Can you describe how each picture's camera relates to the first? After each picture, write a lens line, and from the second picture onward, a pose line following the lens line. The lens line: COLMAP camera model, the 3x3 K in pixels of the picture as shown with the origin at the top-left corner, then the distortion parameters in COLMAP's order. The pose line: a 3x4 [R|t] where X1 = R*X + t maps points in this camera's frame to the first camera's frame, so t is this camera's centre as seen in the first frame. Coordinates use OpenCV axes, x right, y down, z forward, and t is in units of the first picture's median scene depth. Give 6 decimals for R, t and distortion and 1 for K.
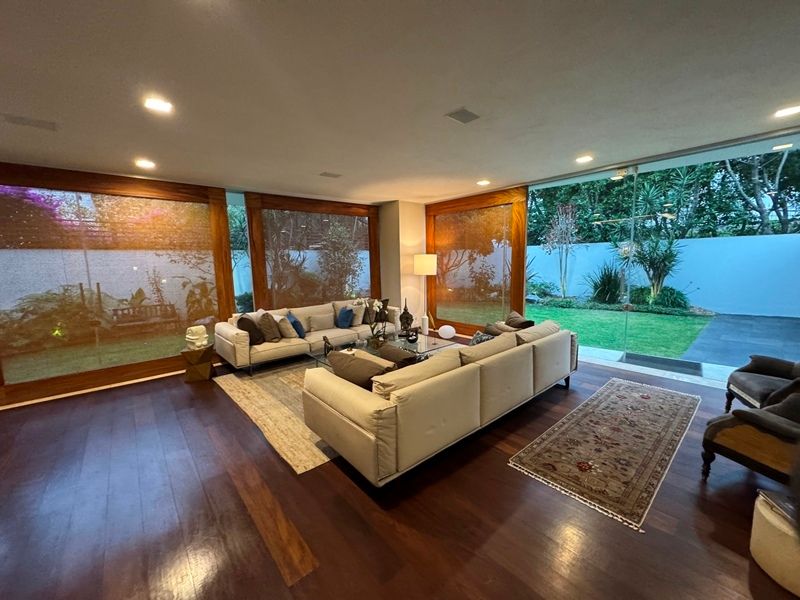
lens RADIAL K [[320.7, 0, 400.5], [0, 320.7, 303.5], [0, 0, 1]] dist [-0.000063, 0.000509]
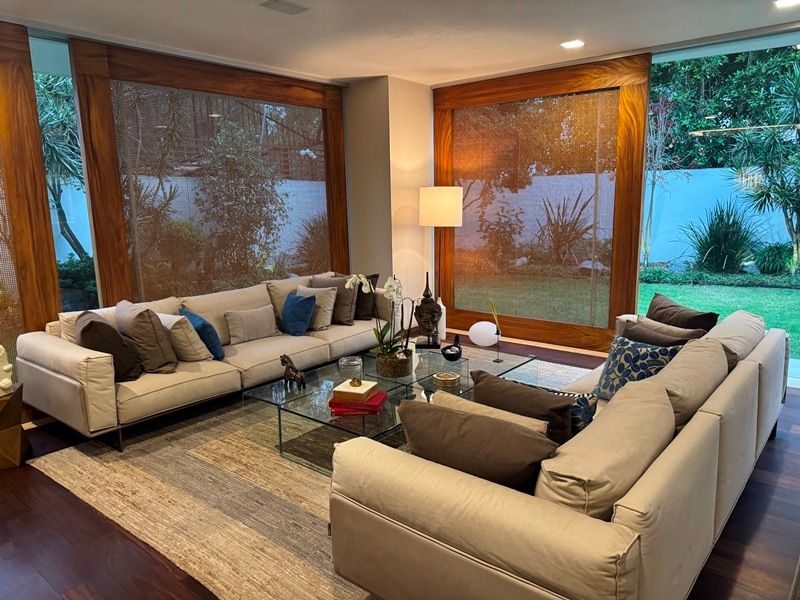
lens RADIAL K [[564.7, 0, 401.4], [0, 564.7, 301.3], [0, 0, 1]] dist [0.043185, -0.043418]
pose [[0.986612, -0.024117, 0.161294, -0.155830], [0.017446, 0.998938, 0.042649, -0.008429], [-0.162151, -0.039264, 0.985984, 0.118852]]
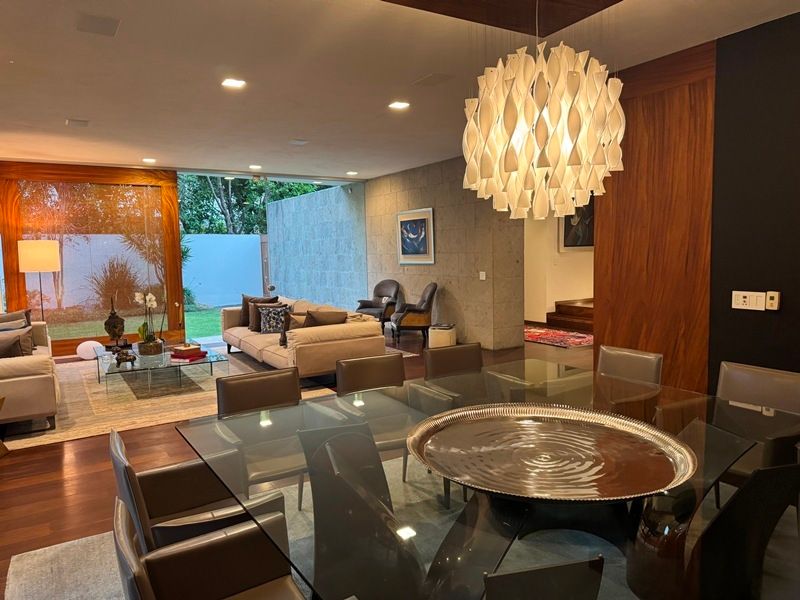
lens RADIAL K [[564.7, 0, 399.0], [0, 564.7, 297.8], [0, 0, 1]] dist [0.043185, -0.043418]
pose [[0.166268, -0.066615, 0.983828, -1.092334], [0.147496, 0.988171, 0.041983, 0.026055], [-0.974987, 0.138130, 0.174126, 0.109826]]
